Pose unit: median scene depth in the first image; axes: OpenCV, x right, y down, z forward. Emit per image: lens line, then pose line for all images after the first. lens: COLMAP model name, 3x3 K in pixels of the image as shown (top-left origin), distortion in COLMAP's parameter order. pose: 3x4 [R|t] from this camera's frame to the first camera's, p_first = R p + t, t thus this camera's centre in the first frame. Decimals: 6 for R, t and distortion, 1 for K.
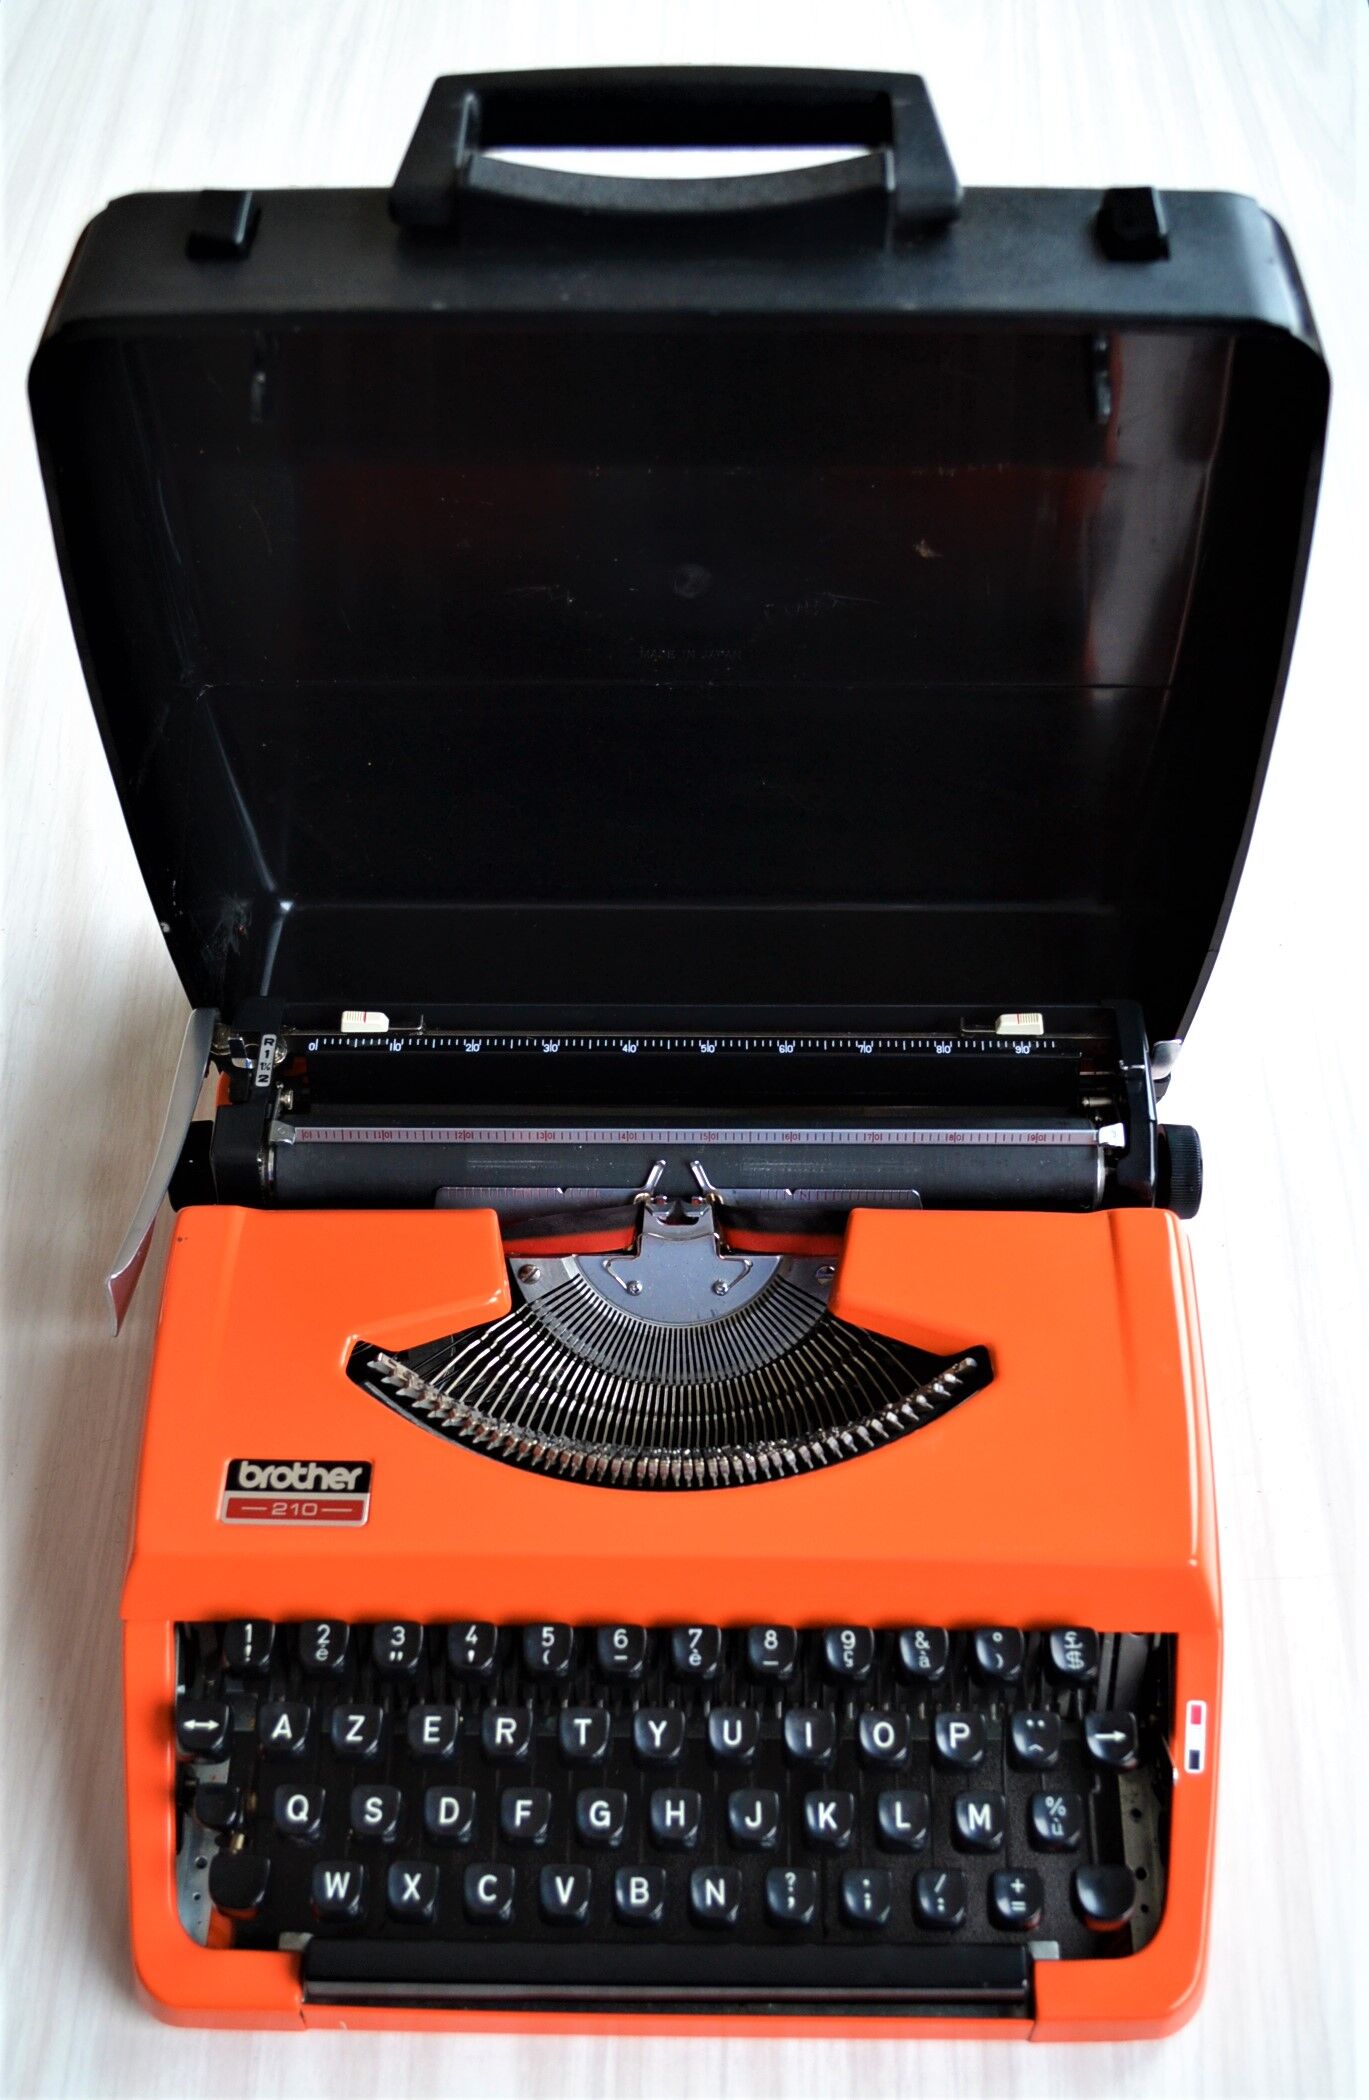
lens RADIAL K [[2378.2, 0, 688.5], [0, 2378.2, 1049.7], [0, 0, 1]] dist [-0.077601, 0.000000]
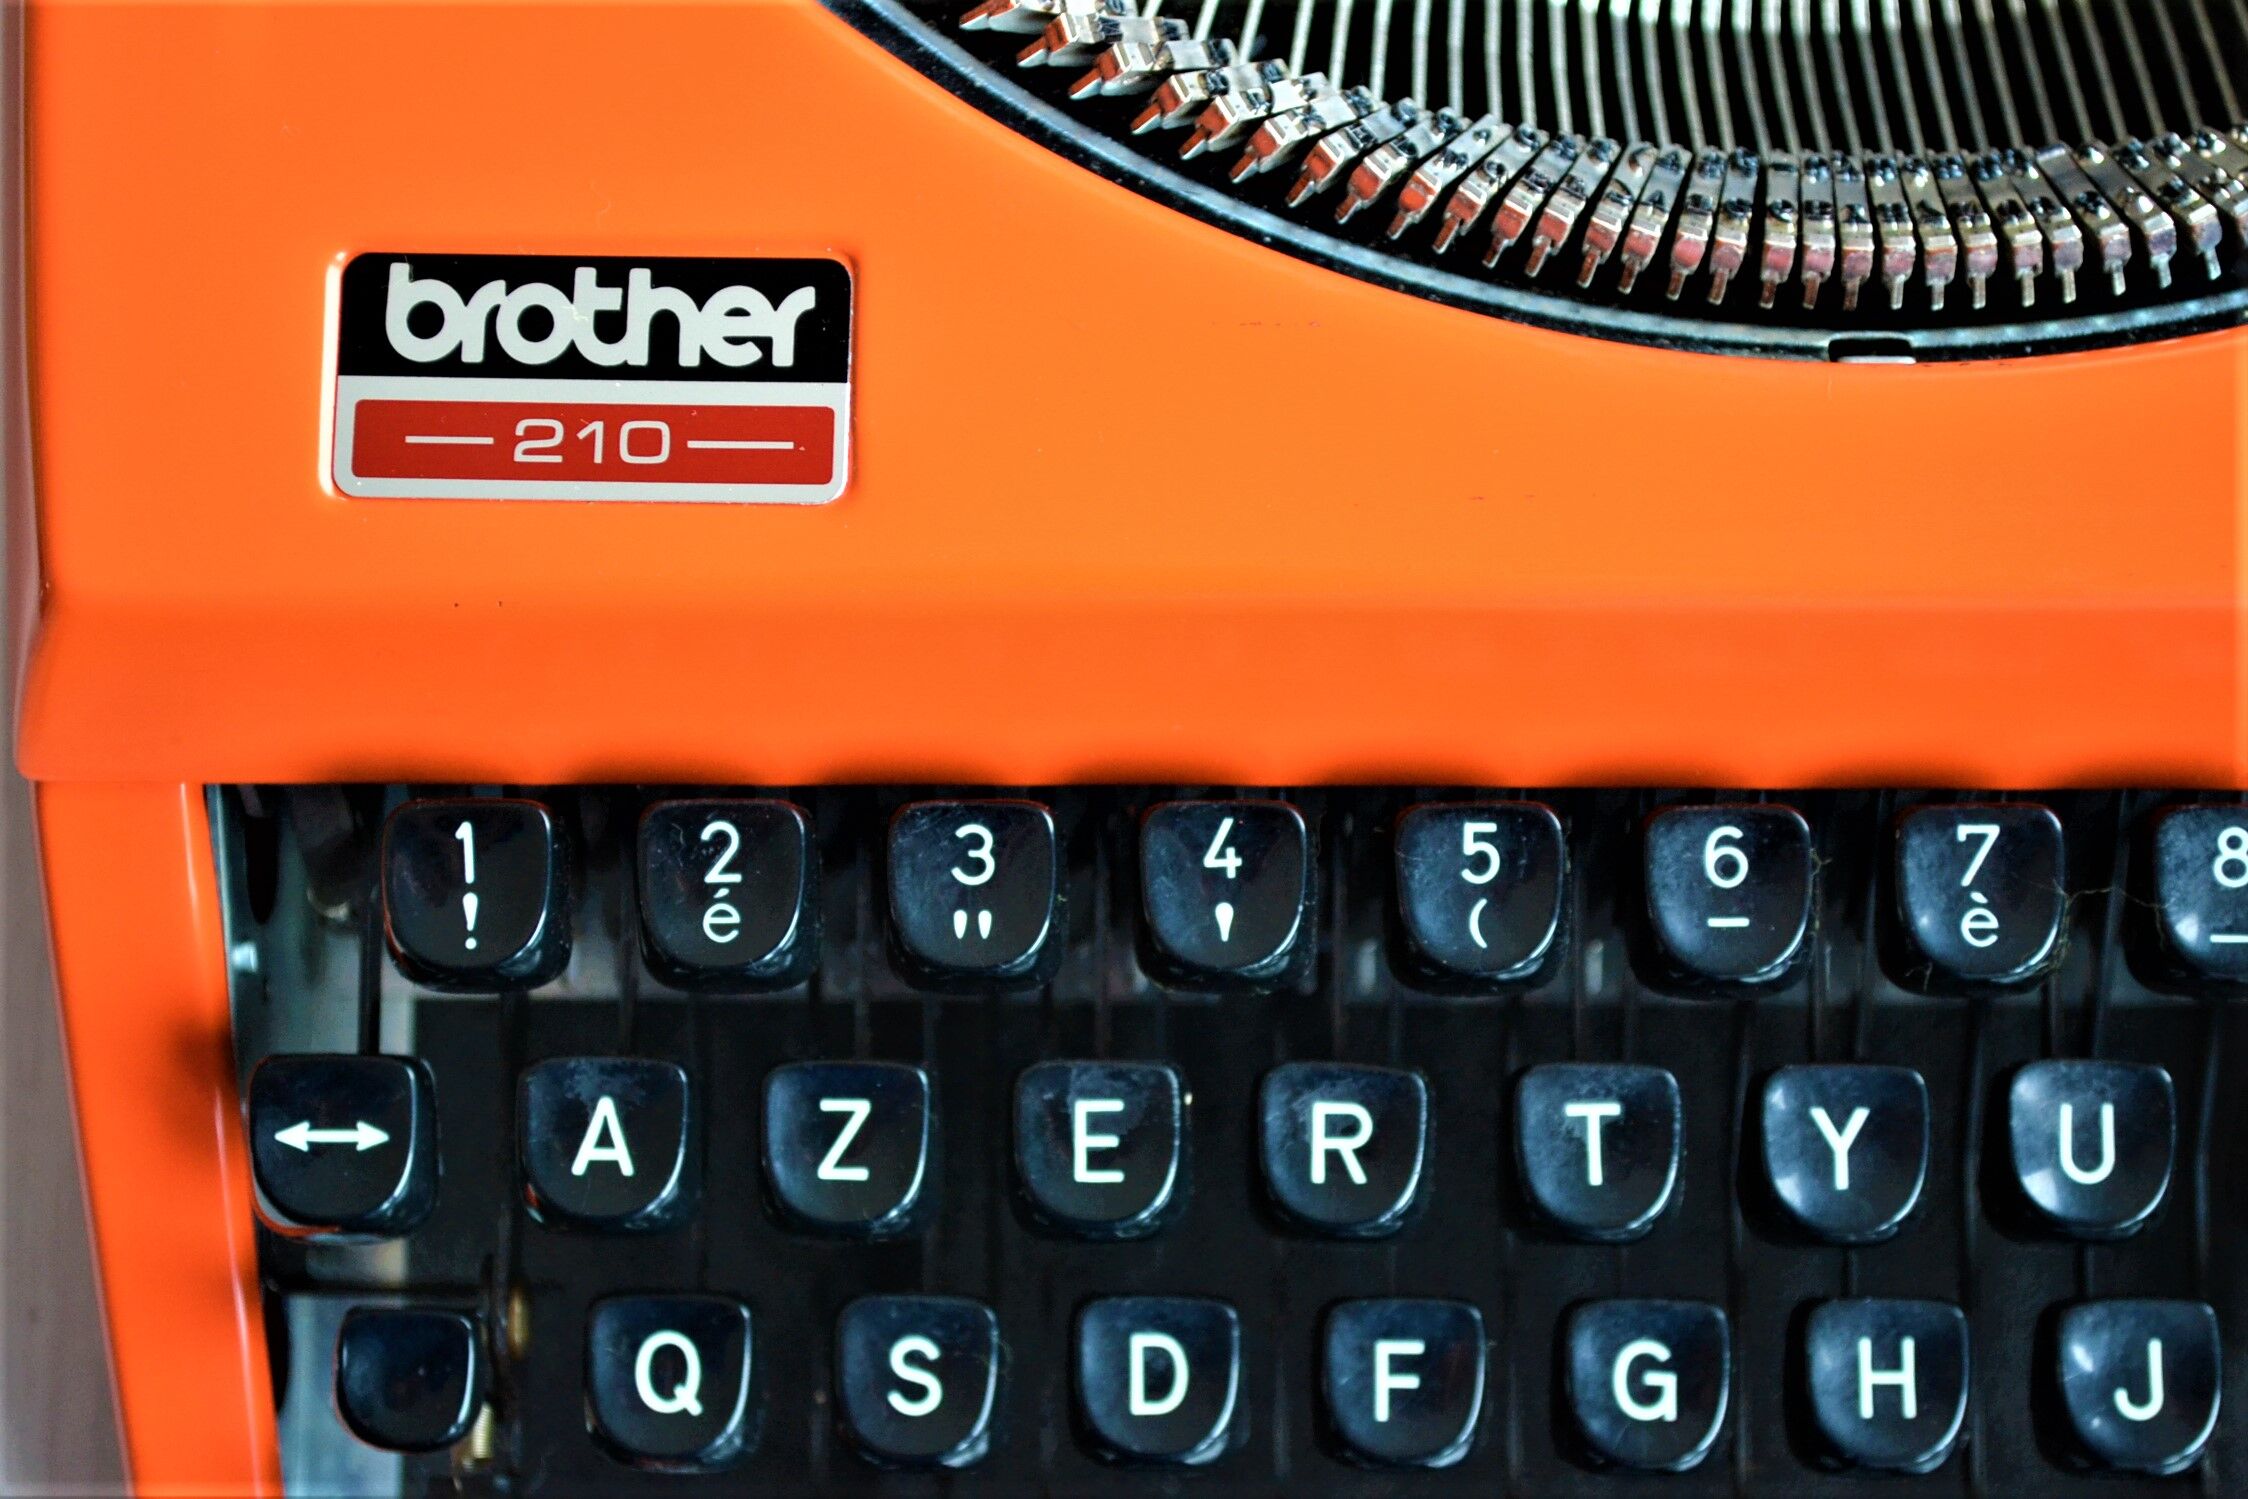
lens RADIAL K [[4626.2, 0, 1133.4], [0, 4626.2, 751.0], [0, 0, 1]] dist [0.043915, 0.000000]
pose [[0.999881, -0.012668, 0.008781, -0.107688], [0.007098, 0.884093, 0.467257, -0.035395], [-0.013683, -0.467139, 0.884078, 0.491221]]
